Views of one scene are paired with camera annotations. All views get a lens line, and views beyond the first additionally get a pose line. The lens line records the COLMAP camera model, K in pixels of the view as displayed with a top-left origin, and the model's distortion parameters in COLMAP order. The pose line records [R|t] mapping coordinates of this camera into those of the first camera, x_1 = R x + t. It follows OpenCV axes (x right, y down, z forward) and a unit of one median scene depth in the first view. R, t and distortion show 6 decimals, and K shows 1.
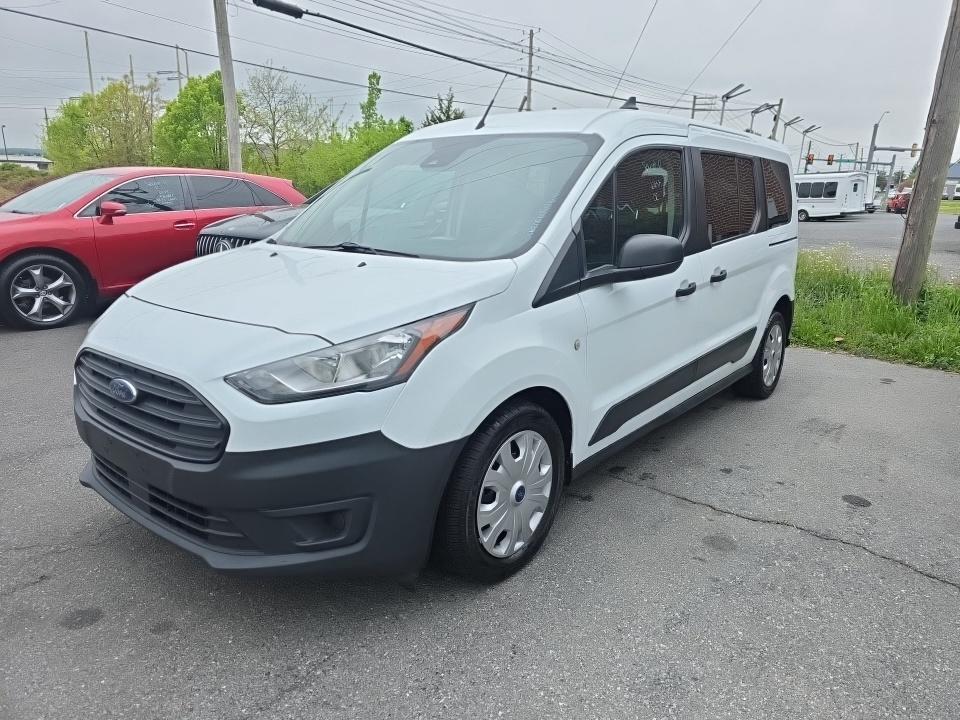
lens RADIAL K [[654.1, 0, 480.0], [0, 654.1, 360.0], [0, 0, 1]] dist [0.027660, -0.003536]
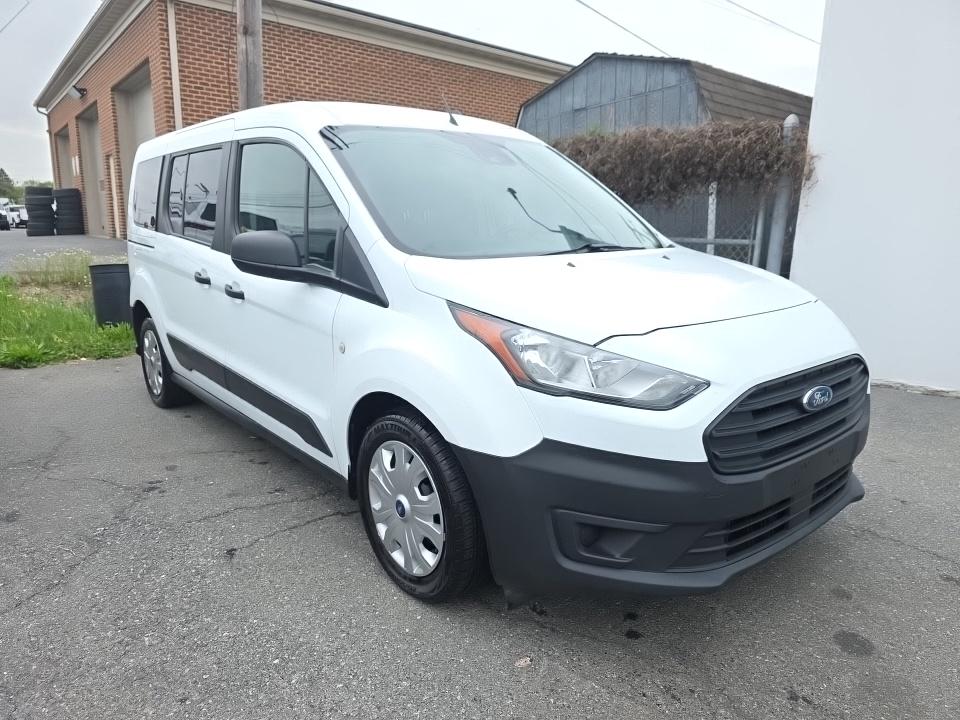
lens RADIAL K [[660.4, 0, 481.7], [0, 660.4, 372.5], [0, 0, 1]] dist [0.028077, -0.001514]
pose [[0.220533, -0.243339, 0.944538, -0.979654], [0.240307, 0.952085, 0.189176, -0.180519], [-0.945314, 0.185259, 0.268442, 0.760101]]
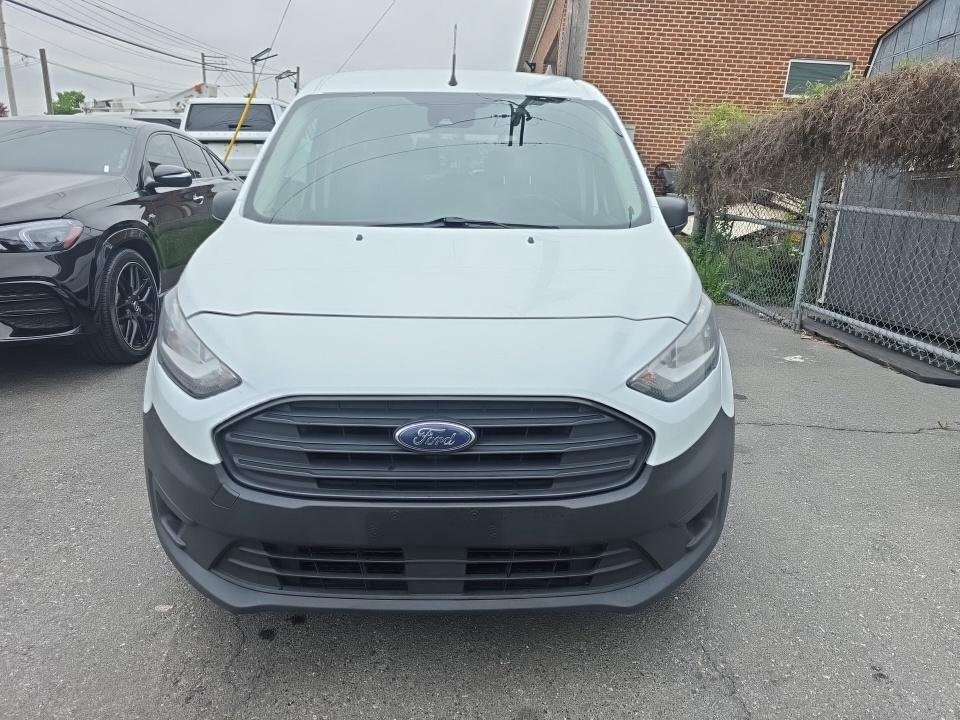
lens RADIAL K [[654.1, 0, 480.0], [0, 654.1, 360.0], [0, 0, 1]] dist [0.027660, -0.003536]
pose [[0.775981, -0.179872, 0.604565, -0.583066], [0.150148, 0.983601, 0.099924, -0.062932], [-0.612624, 0.013235, 0.790263, 0.259484]]
